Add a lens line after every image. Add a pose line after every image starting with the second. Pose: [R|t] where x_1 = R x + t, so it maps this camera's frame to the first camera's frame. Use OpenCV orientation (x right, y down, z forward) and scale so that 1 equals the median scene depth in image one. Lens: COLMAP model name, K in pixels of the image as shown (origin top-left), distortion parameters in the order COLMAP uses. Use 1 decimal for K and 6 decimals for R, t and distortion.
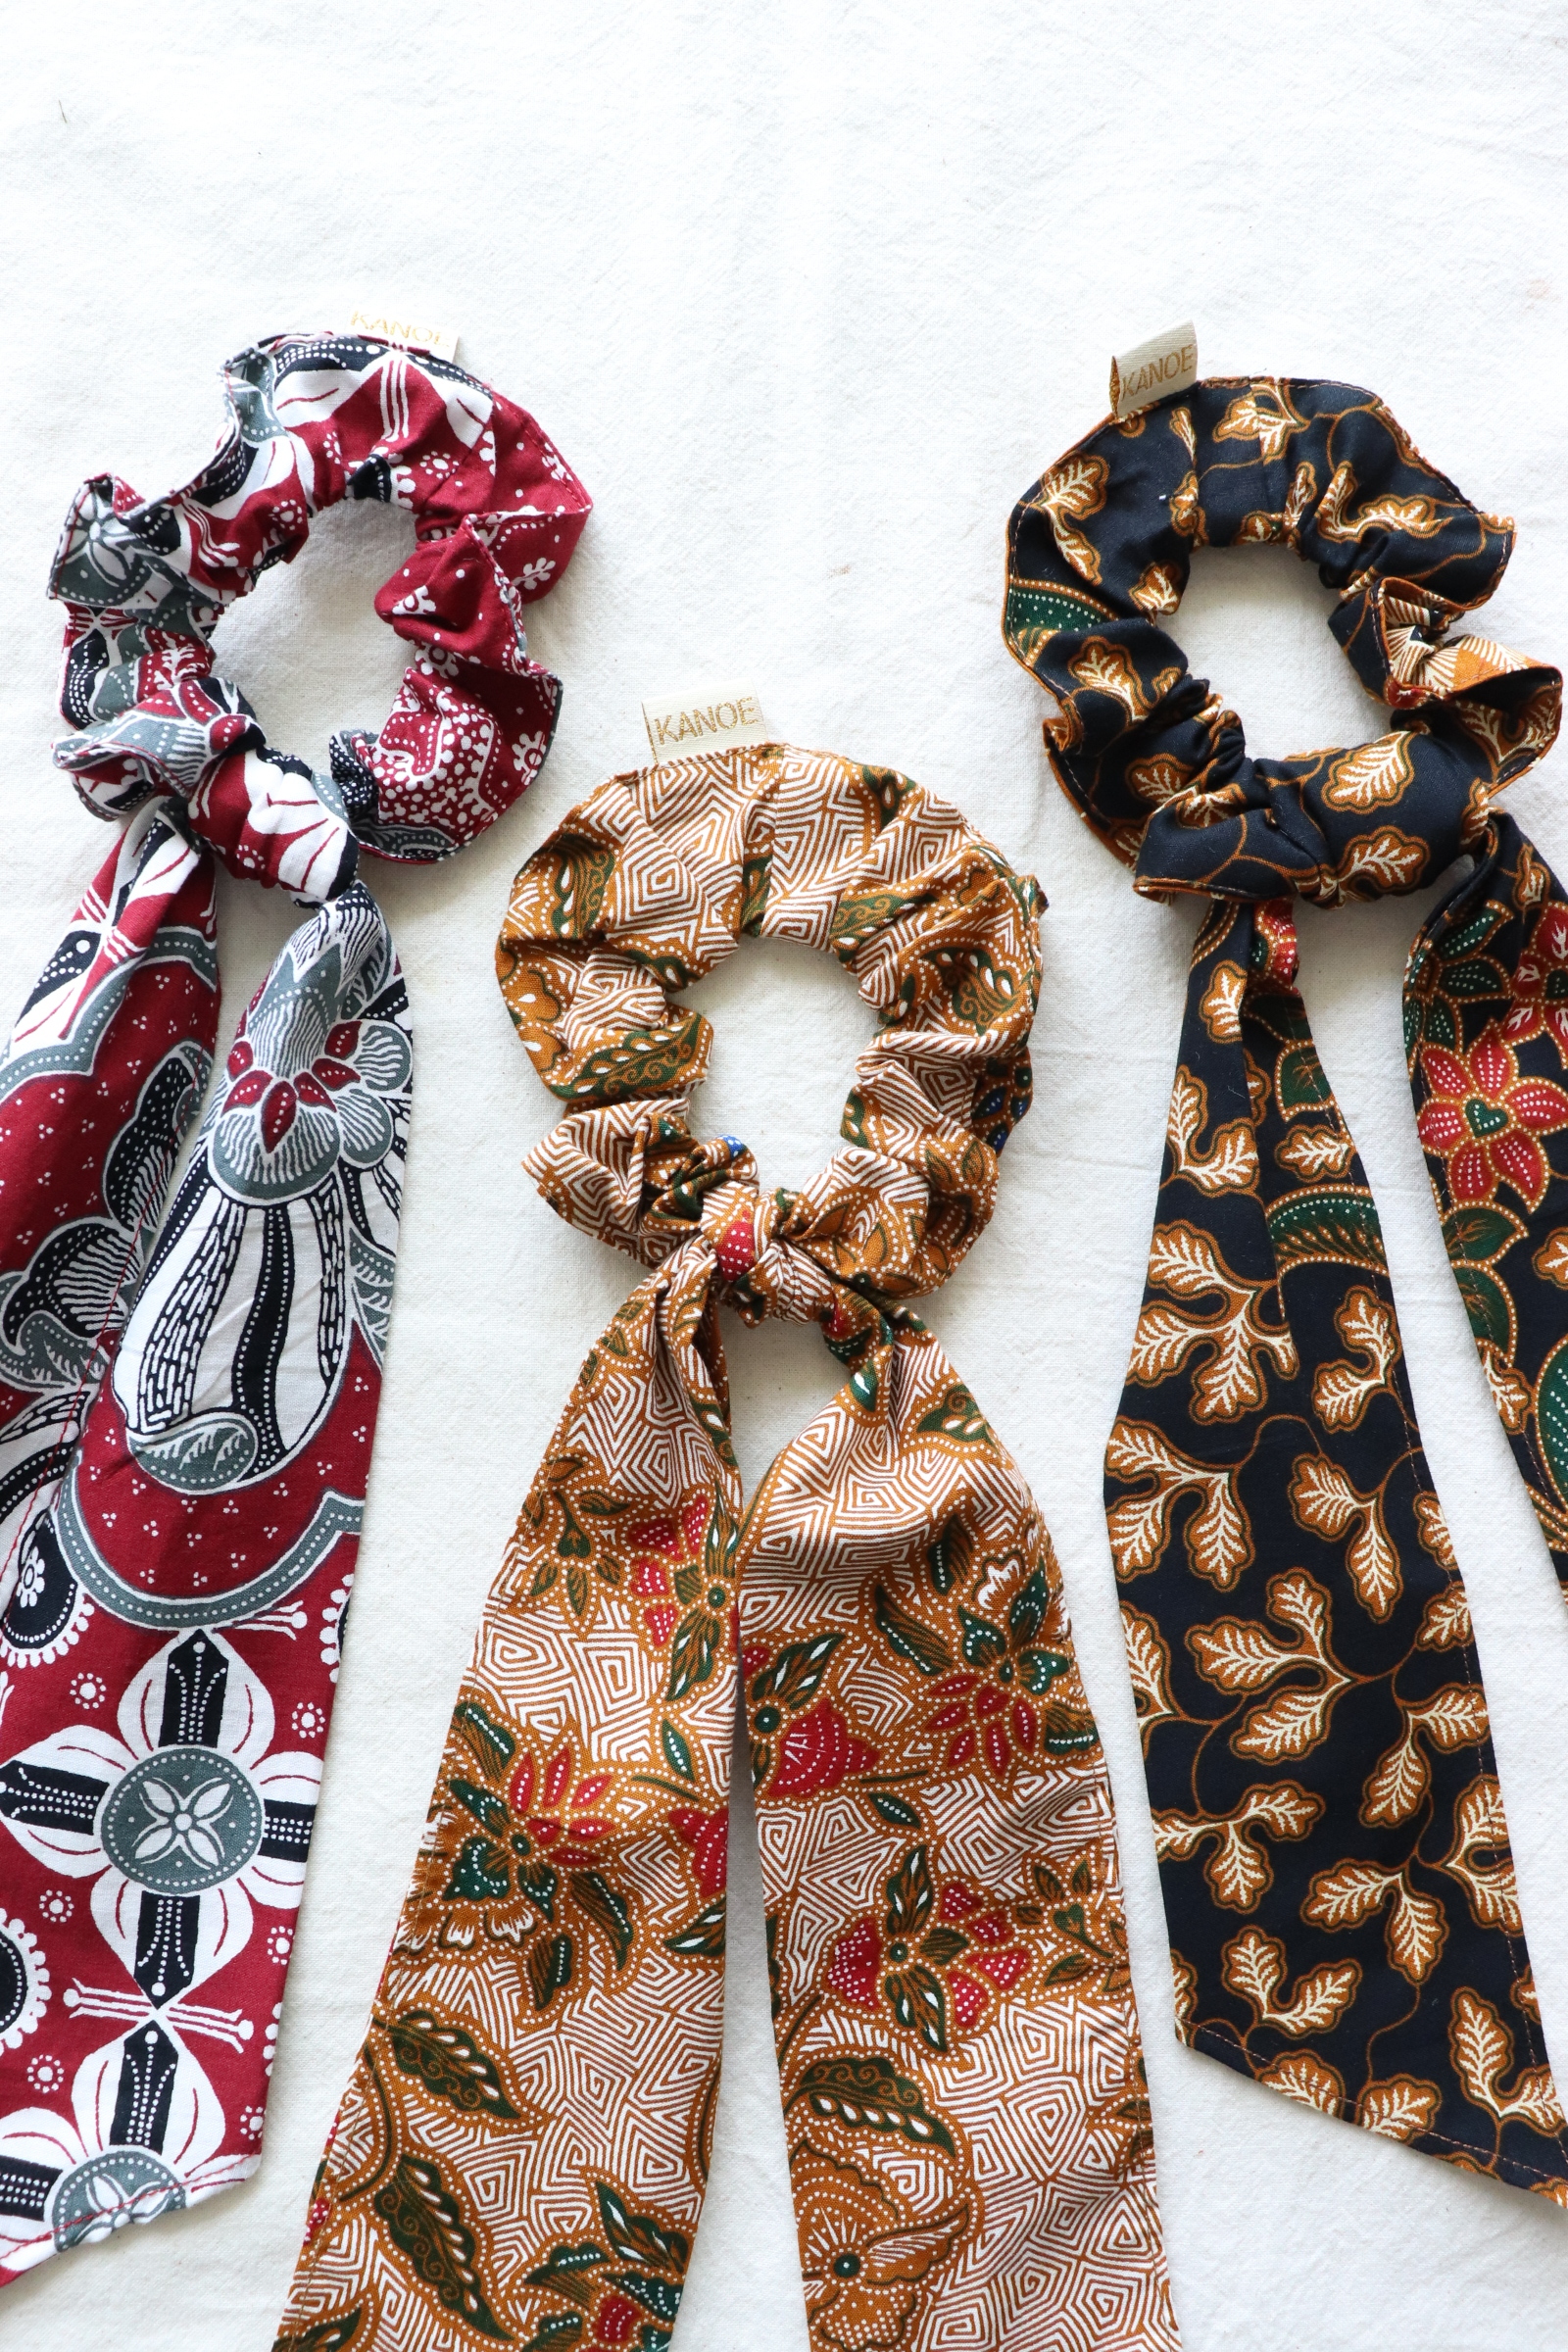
lens RADIAL K [[2057.7, 0, 784.9], [0, 2057.7, 1200.3], [0, 0, 1]] dist [-0.179107, 0.159624]
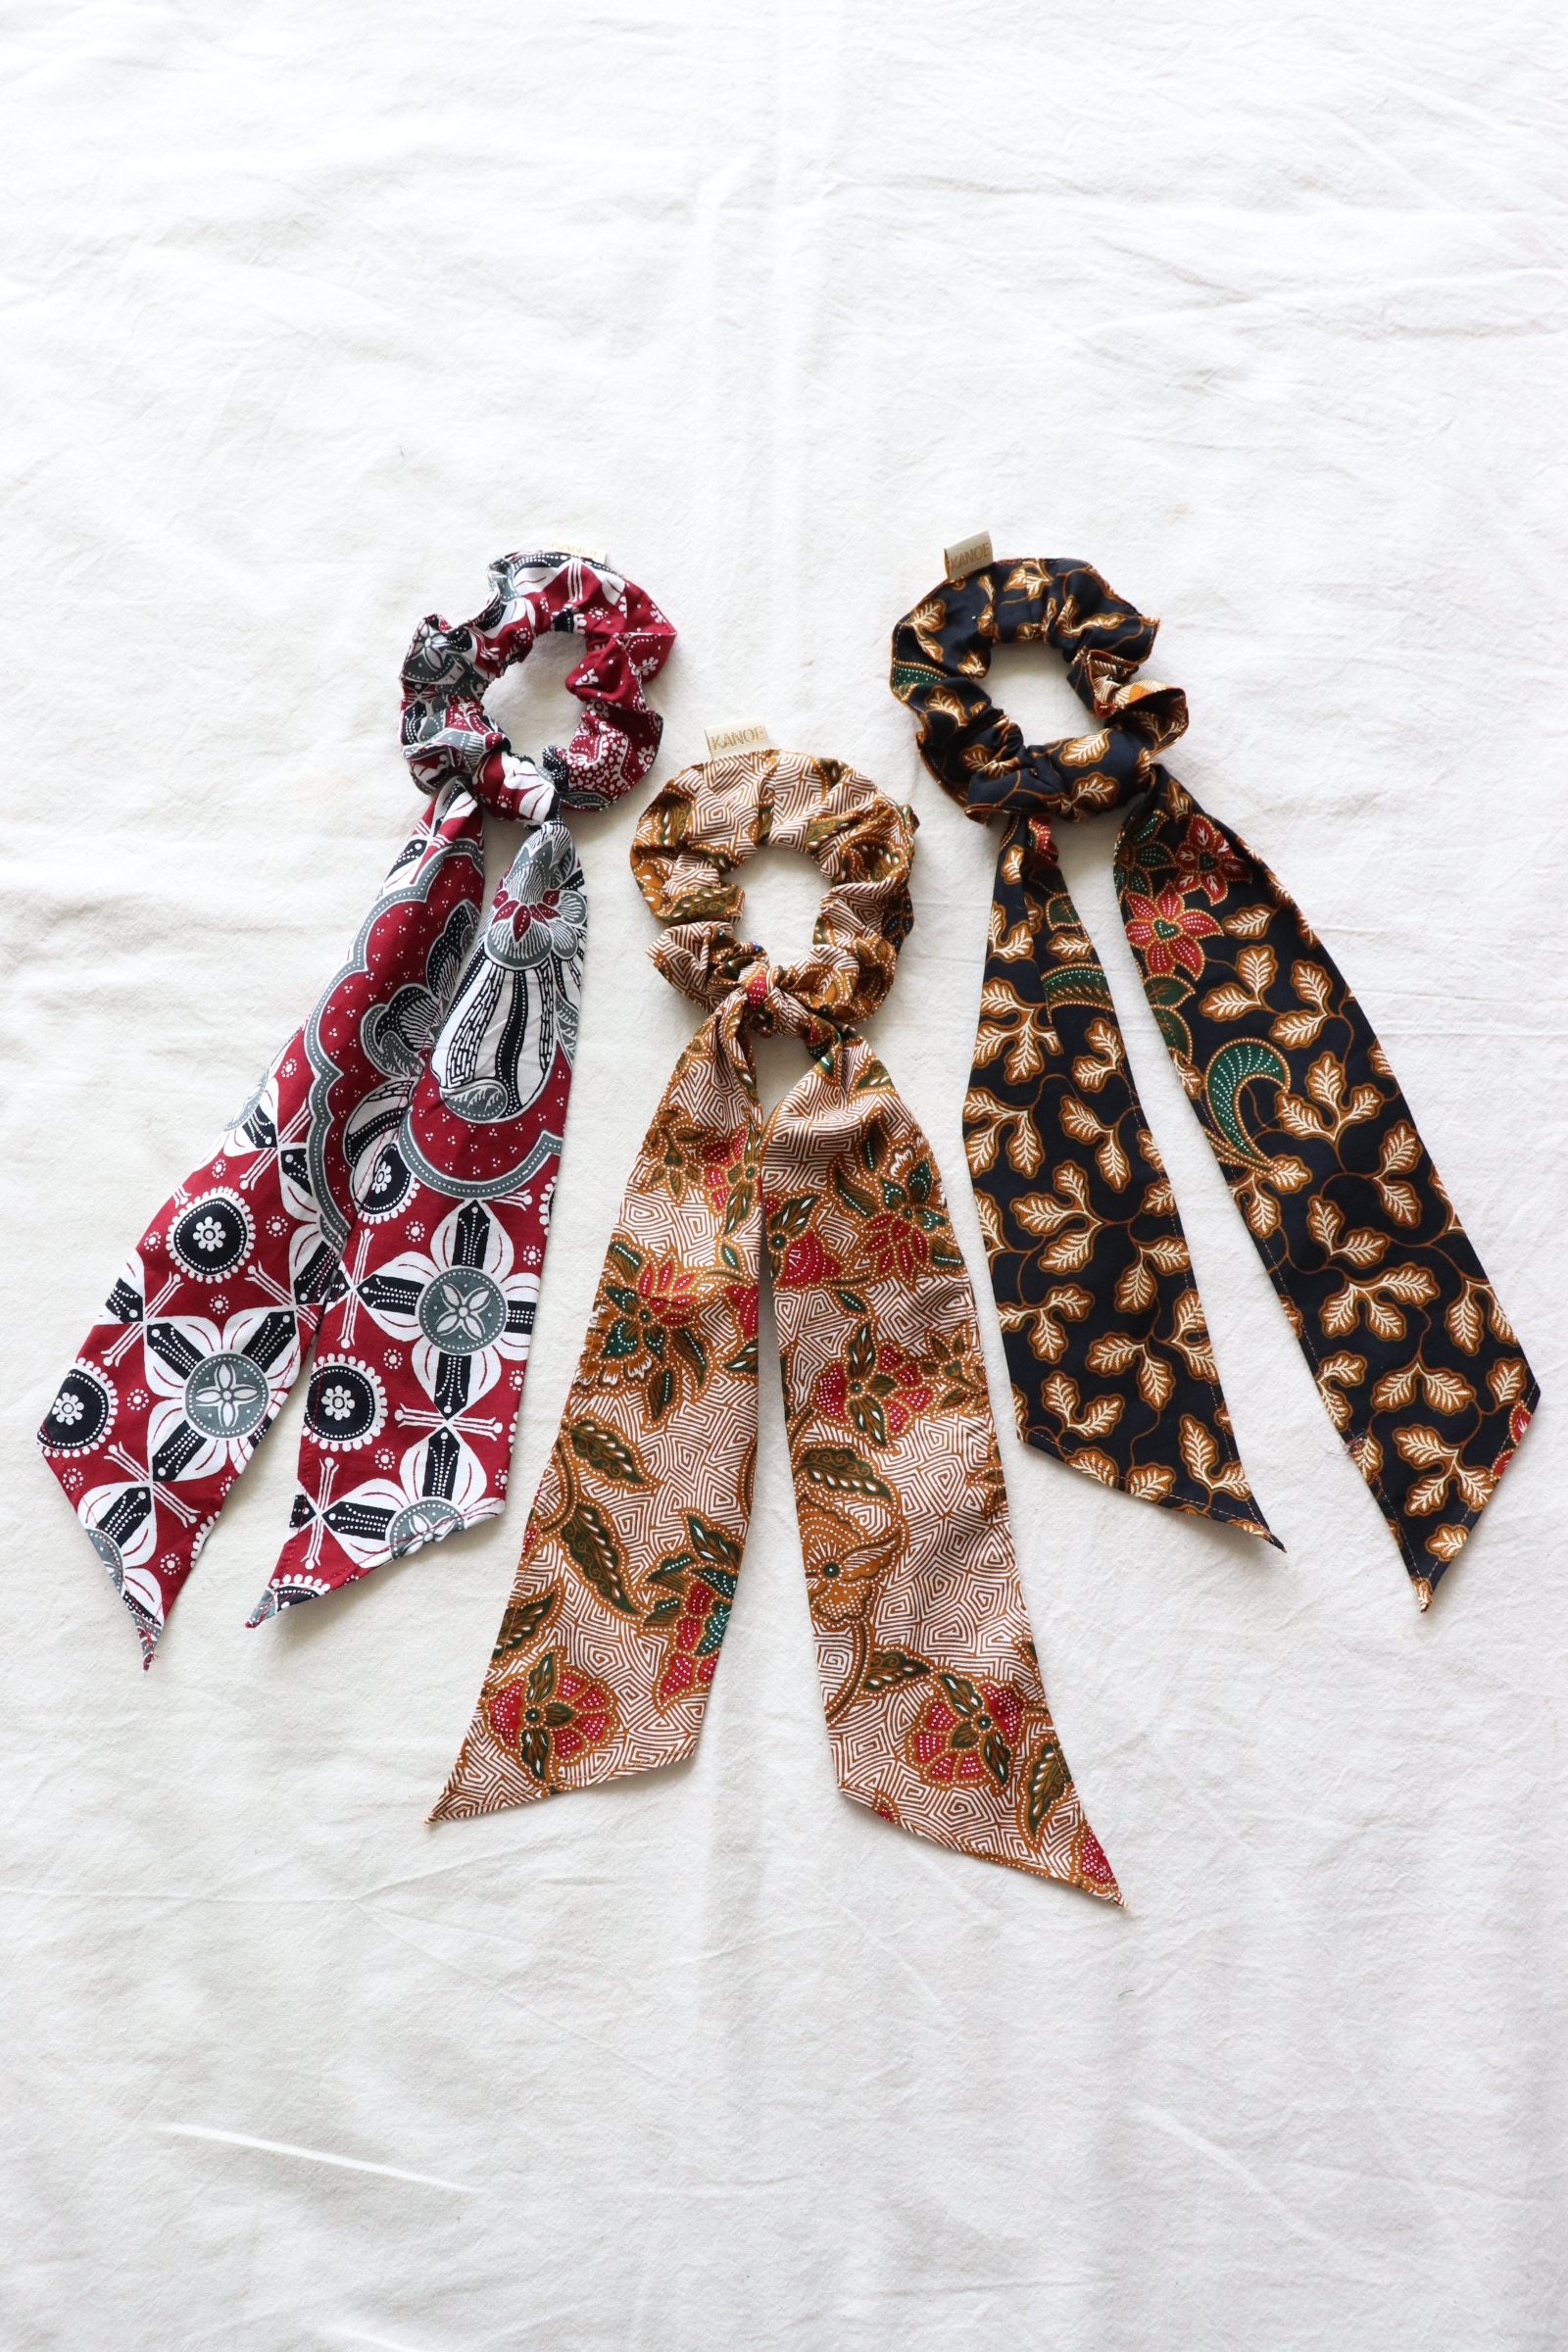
lens RADIAL K [[2065.7, 0, 774.4], [0, 2065.7, 1178.7], [0, 0, 1]] dist [-0.175828, 0.159529]
pose [[0.998768, -0.026440, -0.042004, 0.066167], [0.018753, 0.984594, -0.173845, 0.513758], [0.045953, 0.172843, 0.983877, -0.832049]]
